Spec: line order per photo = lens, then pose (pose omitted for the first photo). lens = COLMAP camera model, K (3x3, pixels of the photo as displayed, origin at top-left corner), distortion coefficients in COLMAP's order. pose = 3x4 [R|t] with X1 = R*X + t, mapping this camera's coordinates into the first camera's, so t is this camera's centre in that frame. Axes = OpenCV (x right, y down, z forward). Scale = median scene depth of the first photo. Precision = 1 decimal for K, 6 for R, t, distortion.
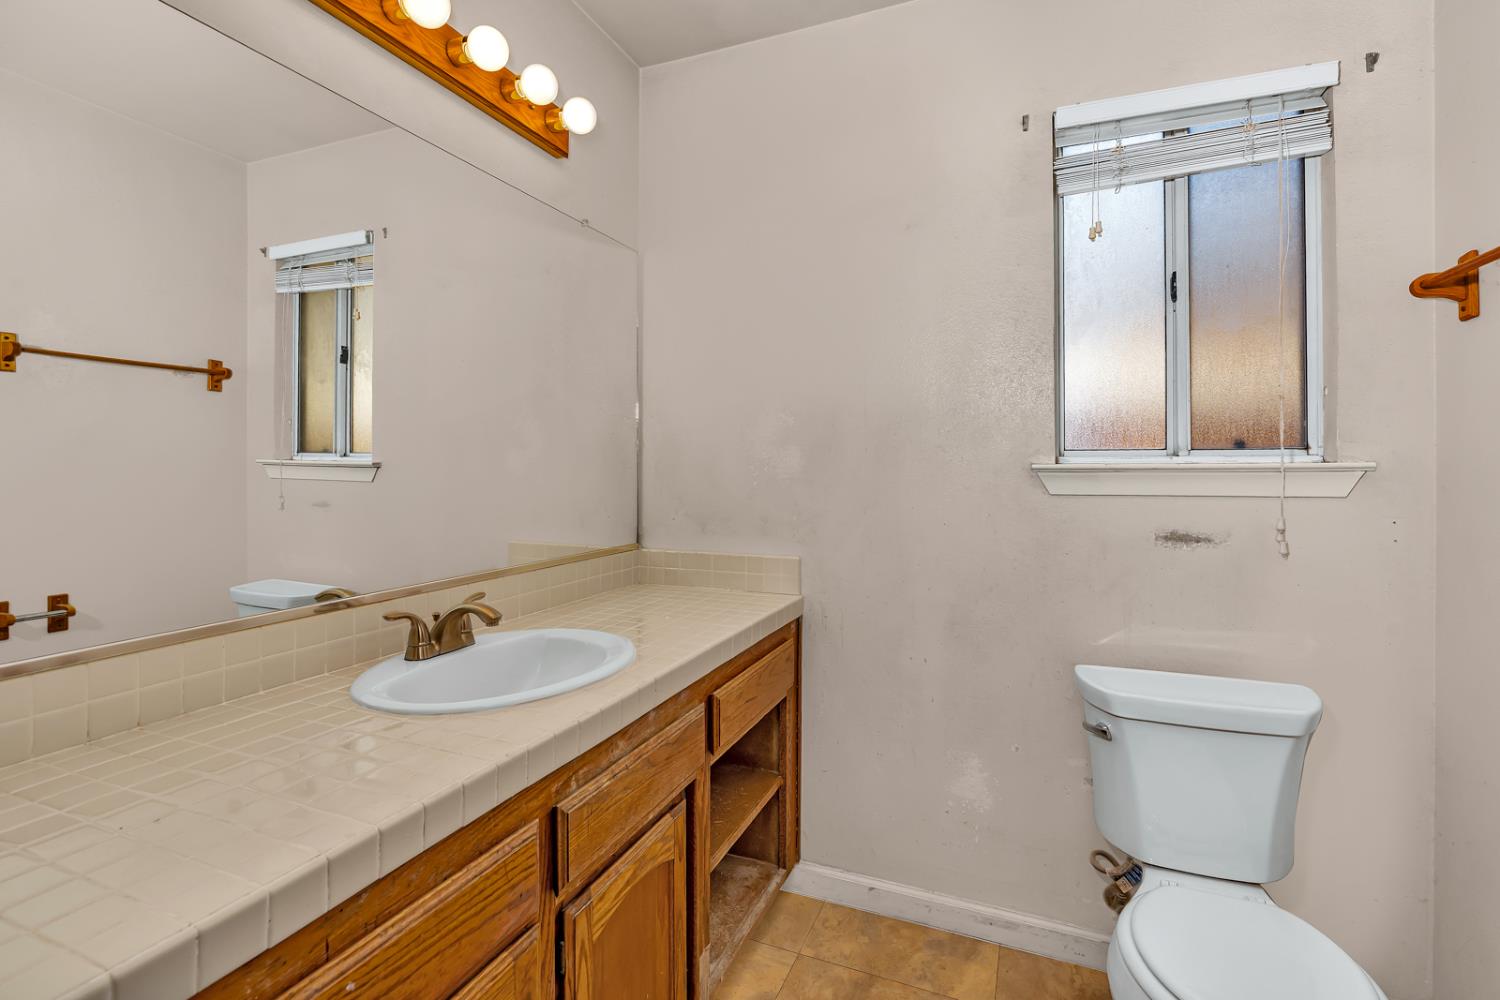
lens RADIAL K [[677.6, 0, 748.4], [0, 677.6, 487.3], [0, 0, 1]] dist [-0.011783, 0.004060]
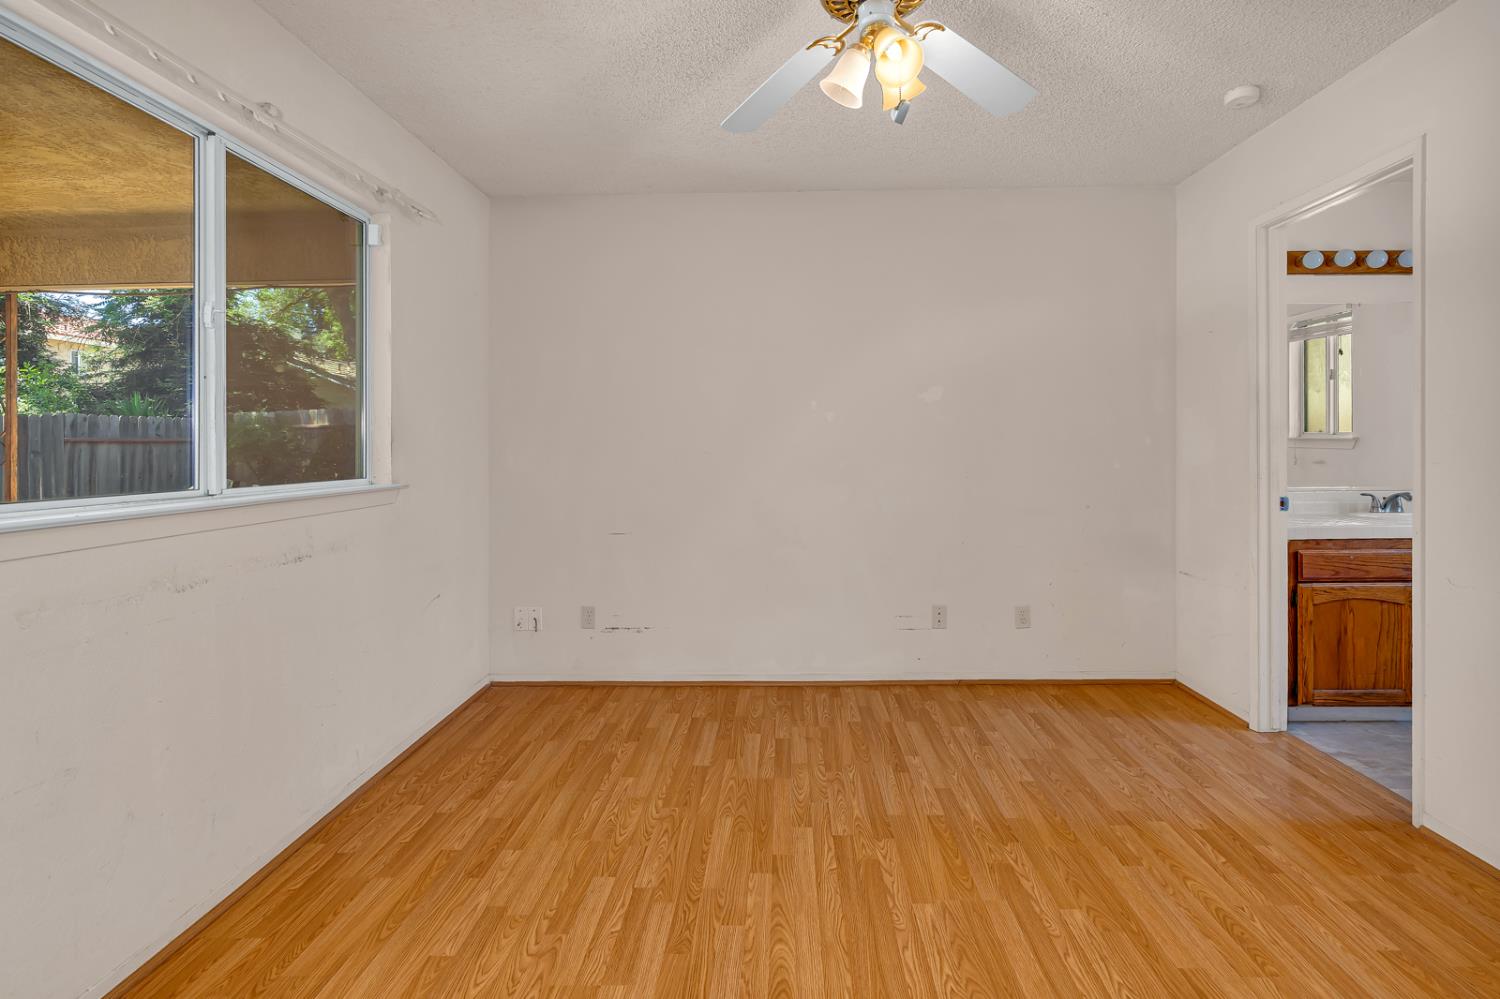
lens RADIAL K [[677.6, 0, 752.5], [0, 677.6, 452.9], [0, 0, 1]] dist [-0.011783, 0.004060]
pose [[0.336700, -0.002963, -0.941607, 0.567735], [-0.013594, 0.999876, -0.008007, 0.037057], [0.941514, 0.015497, 0.336618, -1.059167]]
